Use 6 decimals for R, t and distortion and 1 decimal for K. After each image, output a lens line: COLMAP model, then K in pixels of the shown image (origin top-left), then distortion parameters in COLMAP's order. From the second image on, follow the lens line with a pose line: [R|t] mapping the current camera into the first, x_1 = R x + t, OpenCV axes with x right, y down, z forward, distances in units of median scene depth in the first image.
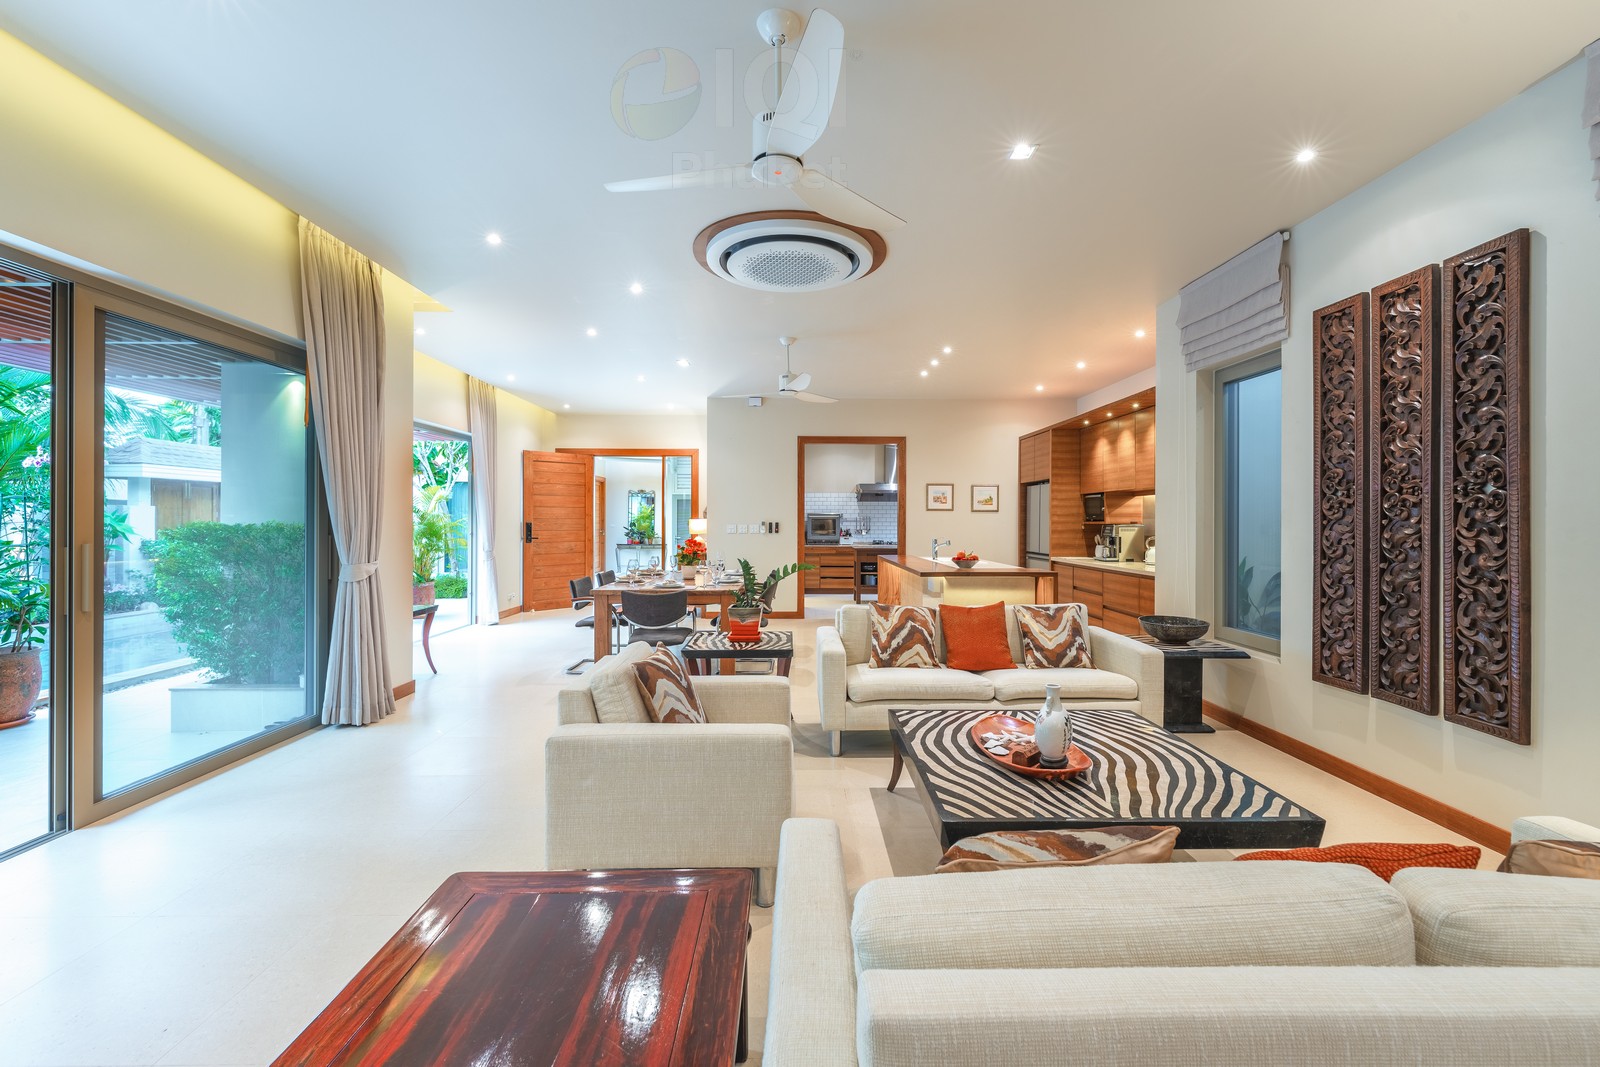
lens RADIAL K [[648.1, 0, 800.2], [0, 648.1, 522.3], [0, 0, 1]] dist [0.001855, 0.000098]
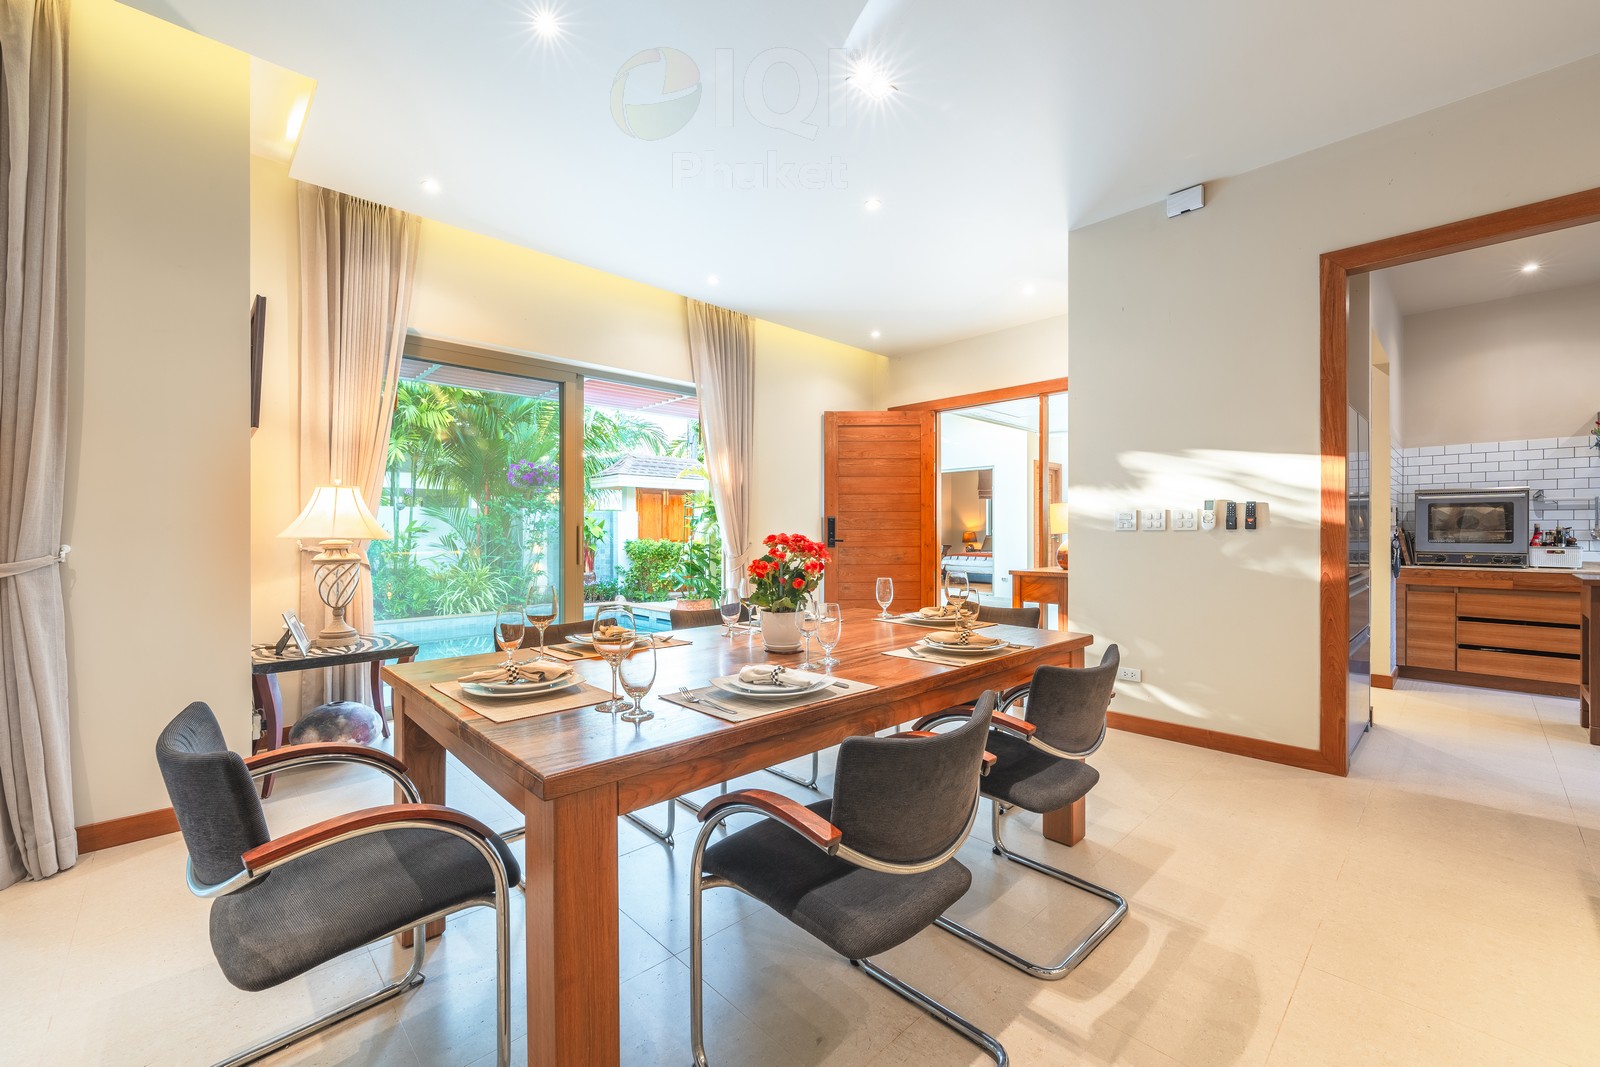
lens RADIAL K [[648.1, 0, 811.5], [0, 648.1, 532.2], [0, 0, 1]] dist [0.001855, 0.000098]
pose [[0.693398, -0.002056, -0.720552, 0.065798], [0.001329, 0.999998, -0.001575, 0.020383], [0.720554, 0.000134, 0.693399, 0.627789]]
